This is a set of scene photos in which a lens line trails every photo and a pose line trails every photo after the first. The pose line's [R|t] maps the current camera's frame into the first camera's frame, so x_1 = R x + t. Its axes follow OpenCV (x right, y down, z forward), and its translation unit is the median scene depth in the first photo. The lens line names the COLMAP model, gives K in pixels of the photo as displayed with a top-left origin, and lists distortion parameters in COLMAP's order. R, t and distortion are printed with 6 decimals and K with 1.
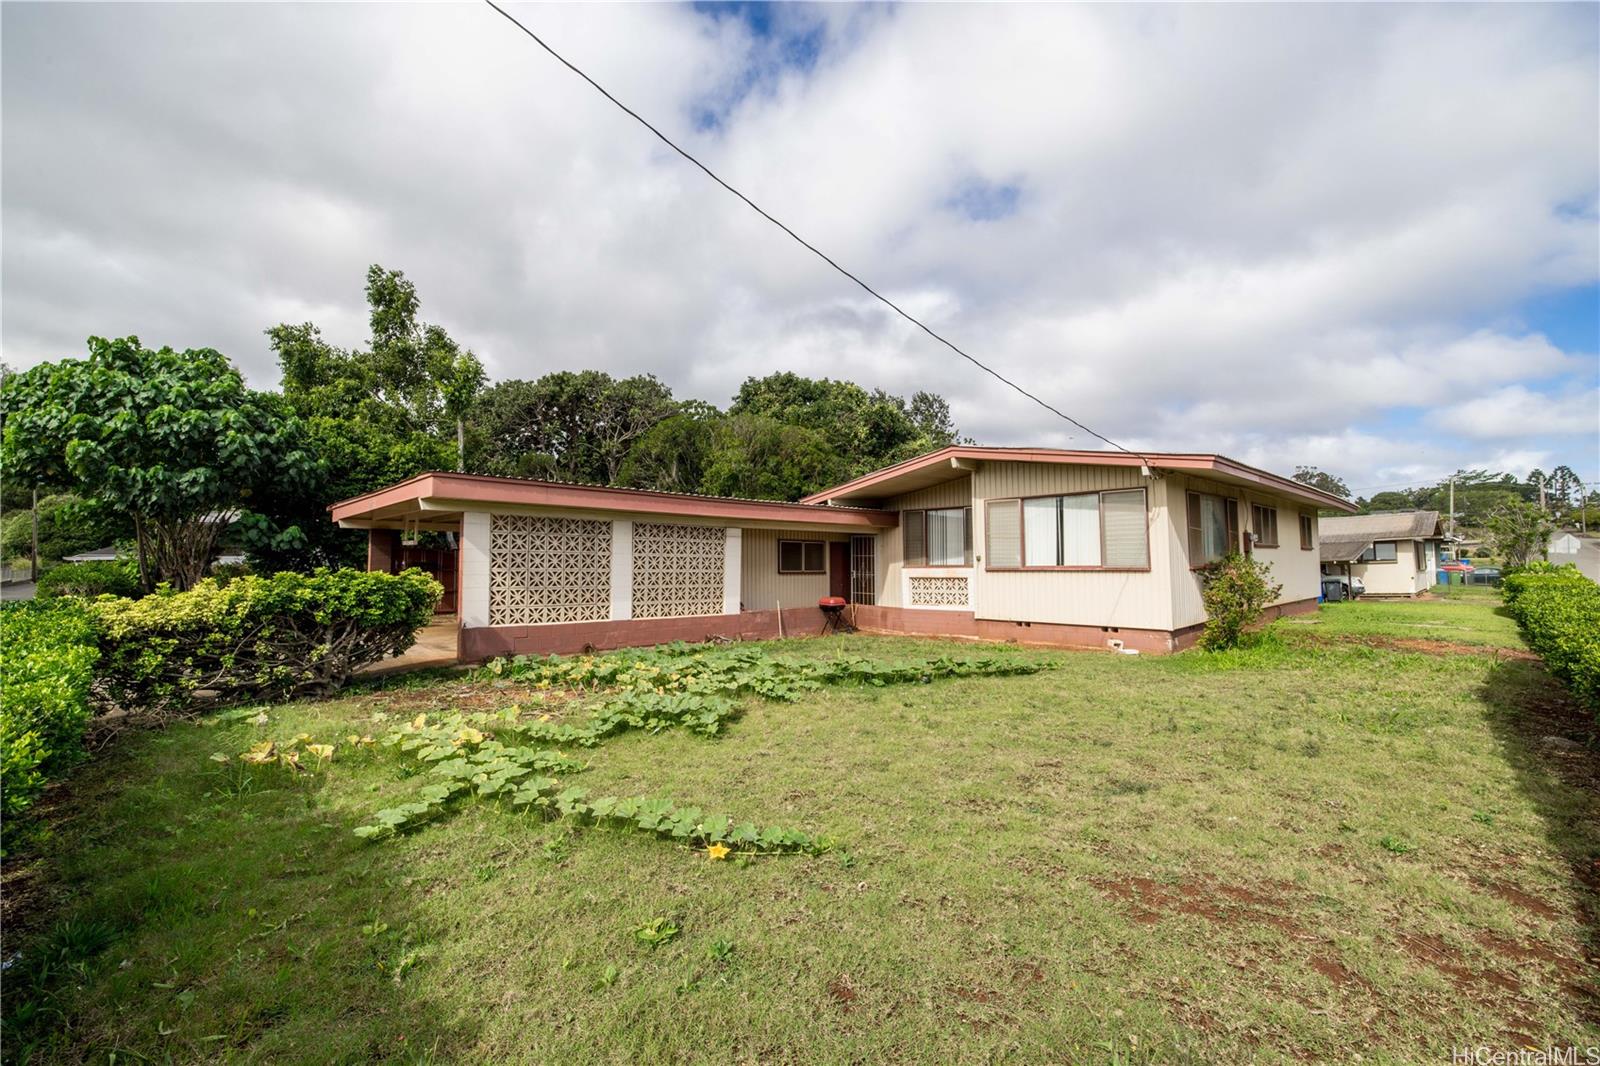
lens RADIAL K [[672.7, 0, 798.4], [0, 672.7, 521.9], [0, 0, 1]] dist [0.002318, 0.000791]
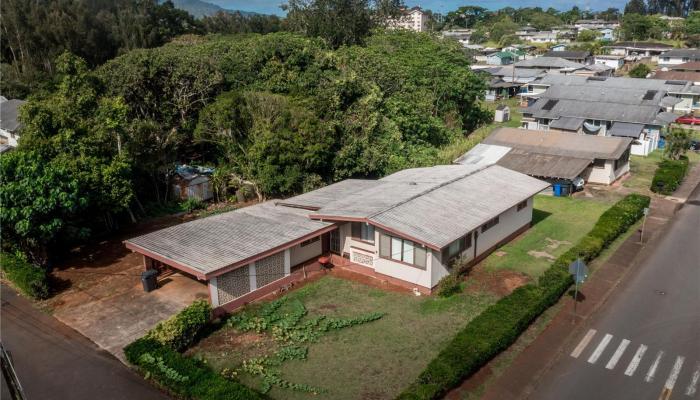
lens RADIAL K [[546.3, 0, 350.0], [0, 546.3, 200.0], [0, 0, 1]] dist [0.002901, 0.001016]
pose [[0.993503, -0.037677, 0.107389, -0.077285], [-0.002256, 0.936904, 0.349578, -0.998513], [-0.113785, -0.347549, 0.930732, -1.071741]]
